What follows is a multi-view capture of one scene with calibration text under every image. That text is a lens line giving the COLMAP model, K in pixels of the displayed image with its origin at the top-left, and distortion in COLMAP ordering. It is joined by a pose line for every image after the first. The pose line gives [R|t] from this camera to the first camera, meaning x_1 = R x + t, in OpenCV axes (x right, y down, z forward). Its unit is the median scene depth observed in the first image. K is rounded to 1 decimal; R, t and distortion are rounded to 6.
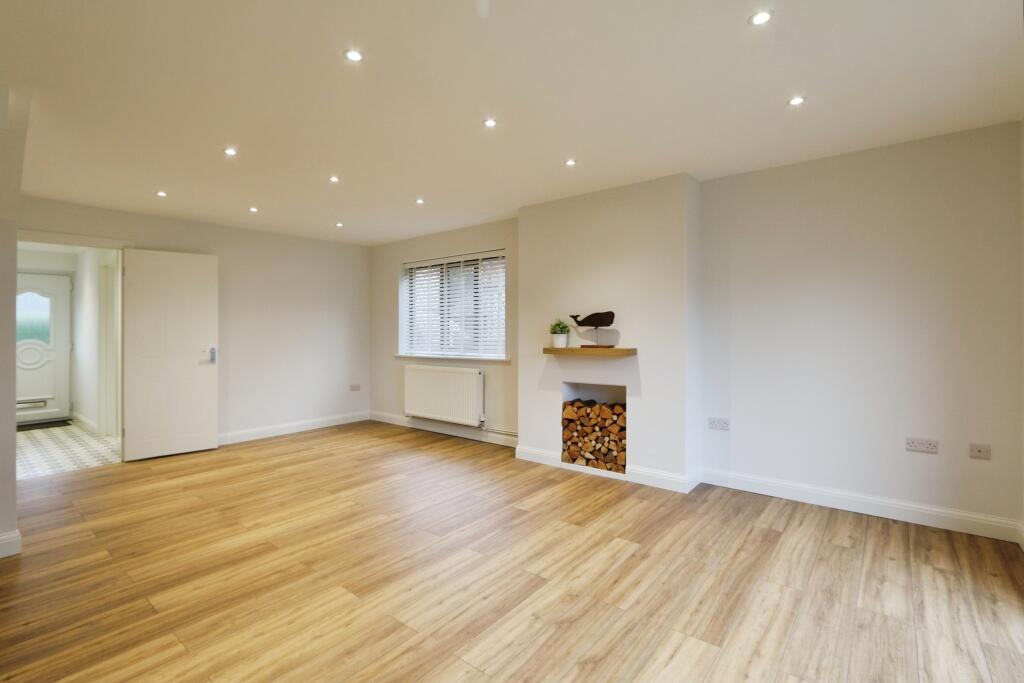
lens RADIAL K [[484.0, 0, 515.5], [0, 484.0, 326.2], [0, 0, 1]] dist [-0.014490, 0.000572]
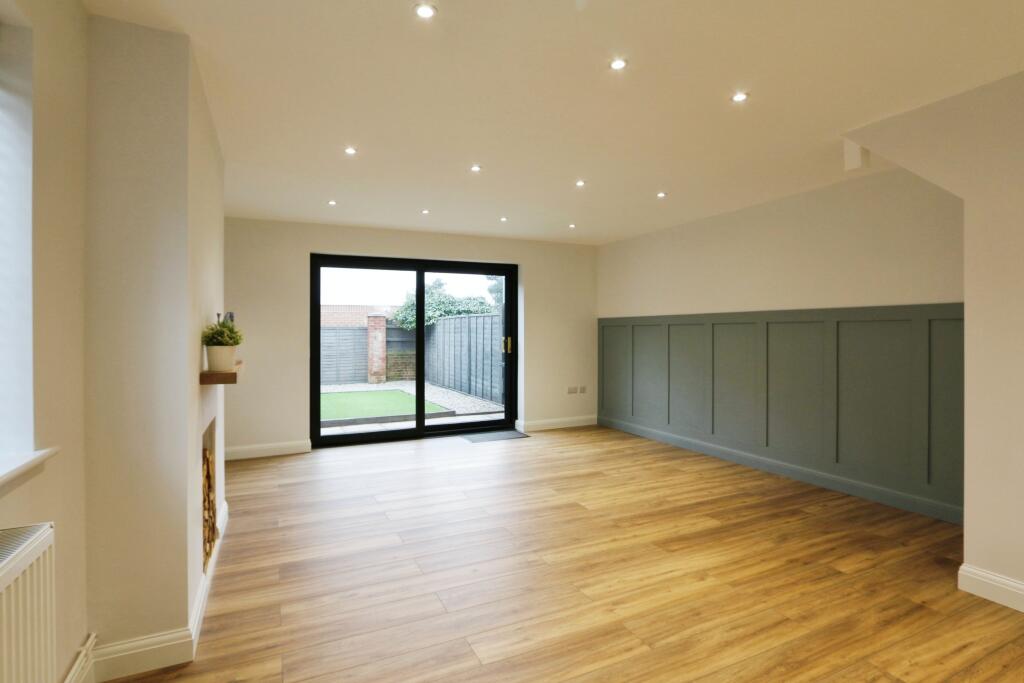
lens RADIAL K [[486.0, 0, 489.8], [0, 486.0, 338.9], [0, 0, 1]] dist [-0.014816, 0.000073]
pose [[-0.879658, 0.006386, 0.475564, -0.471772], [0.009878, 0.999939, 0.004843, 0.009974], [-0.475504, 0.008958, -0.879668, 1.431881]]
